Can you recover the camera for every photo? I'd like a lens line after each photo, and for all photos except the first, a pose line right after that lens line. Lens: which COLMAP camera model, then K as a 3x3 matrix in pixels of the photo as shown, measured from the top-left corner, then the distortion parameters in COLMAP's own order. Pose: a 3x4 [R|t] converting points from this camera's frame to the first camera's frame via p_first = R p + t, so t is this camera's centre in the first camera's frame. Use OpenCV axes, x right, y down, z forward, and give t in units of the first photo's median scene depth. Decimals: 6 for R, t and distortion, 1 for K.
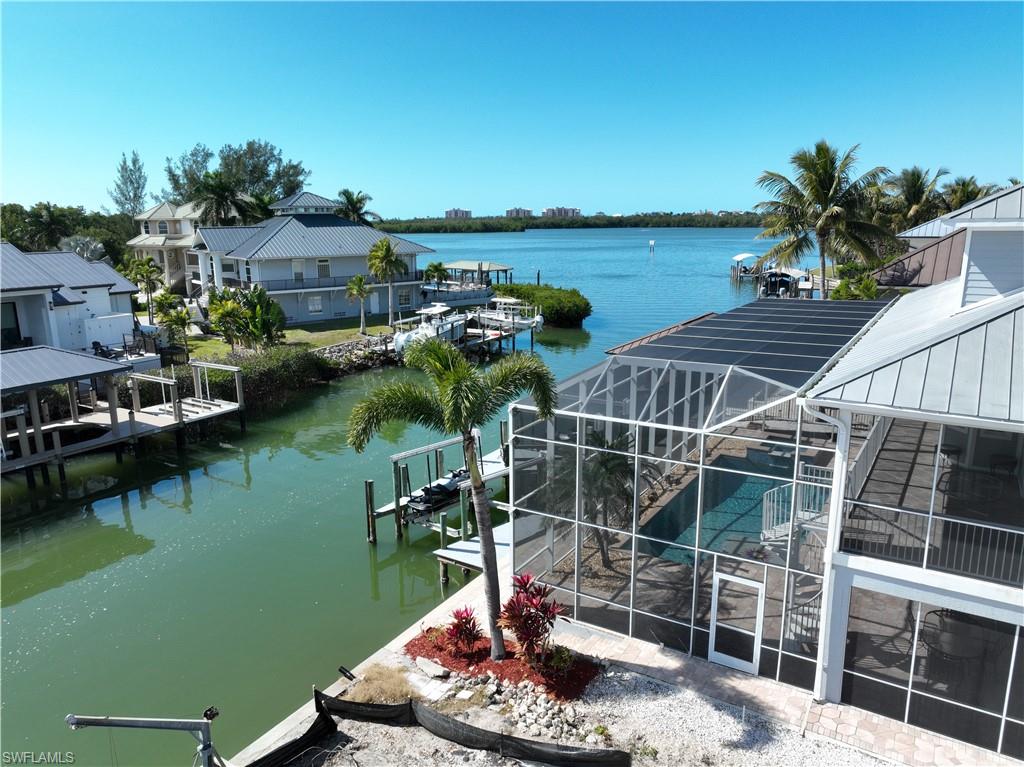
lens RADIAL K [[721.0, 0, 512.0], [0, 721.0, 383.5], [0, 0, 1]] dist [-0.003804, 0.022721]
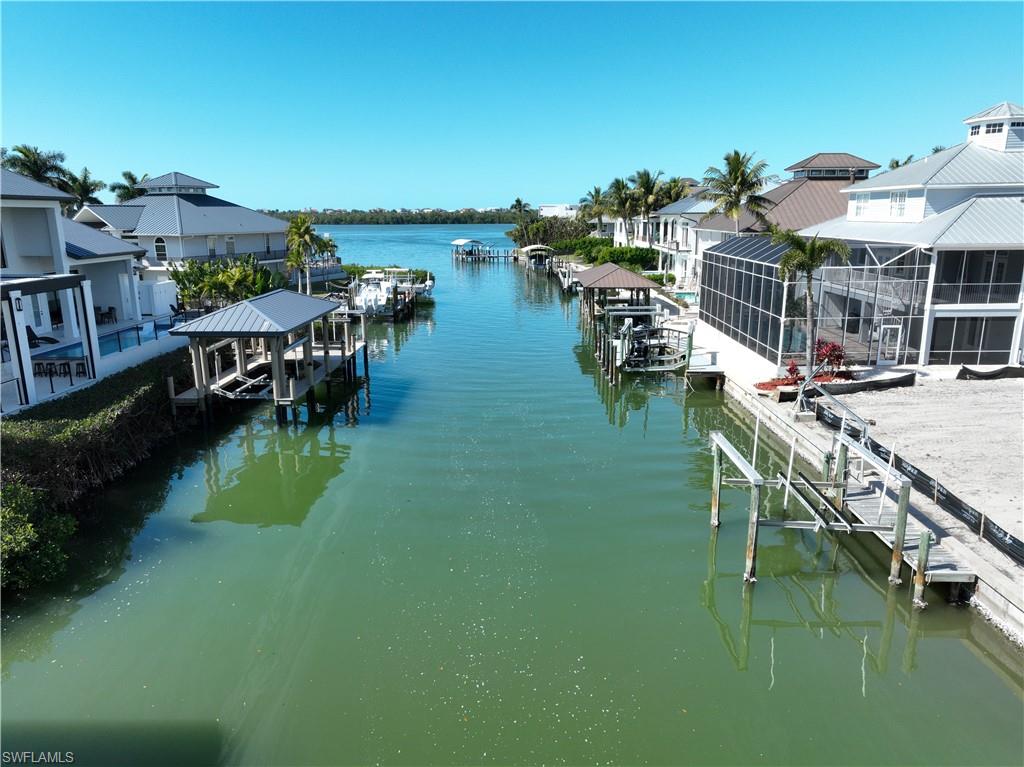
lens RADIAL K [[721.0, 0, 512.0], [0, 721.0, 383.5], [0, 0, 1]] dist [-0.003804, 0.022721]
pose [[0.855813, -0.113675, 0.504641, -1.193209], [0.112879, 0.993085, 0.032272, 0.136470], [-0.504820, 0.029345, 0.862726, -0.278184]]
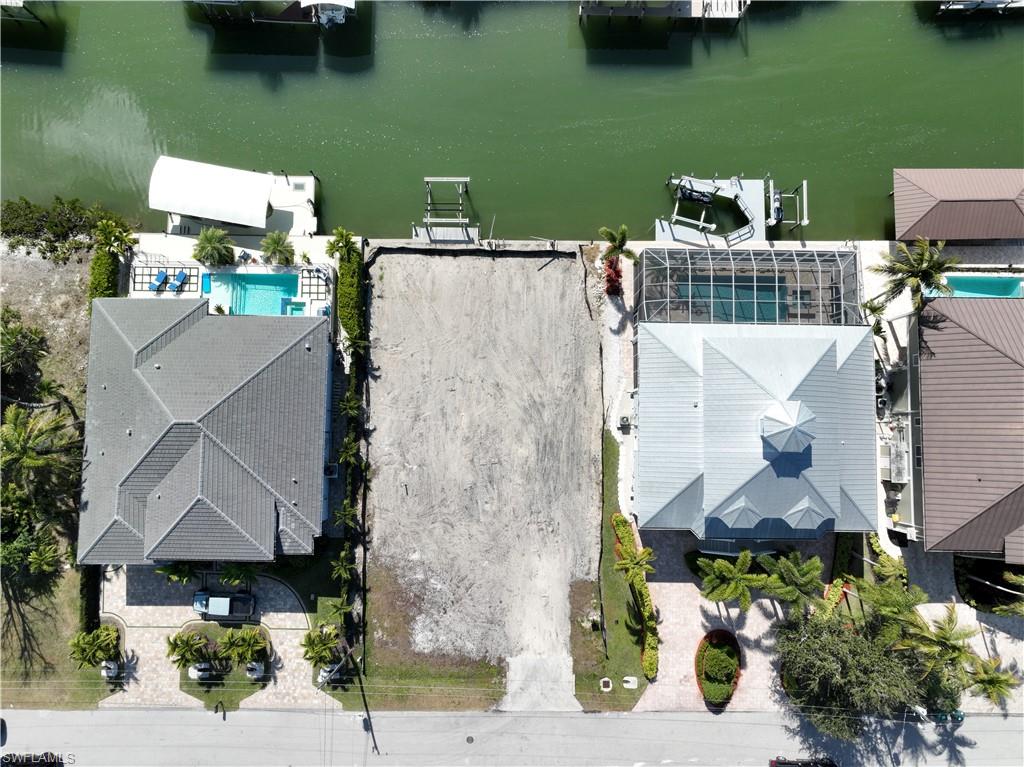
lens RADIAL K [[721.0, 0, 512.0], [0, 721.0, 383.5], [0, 0, 1]] dist [-0.003804, 0.022721]
pose [[0.522328, 0.851199, -0.051318, 0.269934], [-0.201513, 0.181684, 0.962488, -2.073774], [0.828593, -0.492393, 0.266427, -0.547677]]
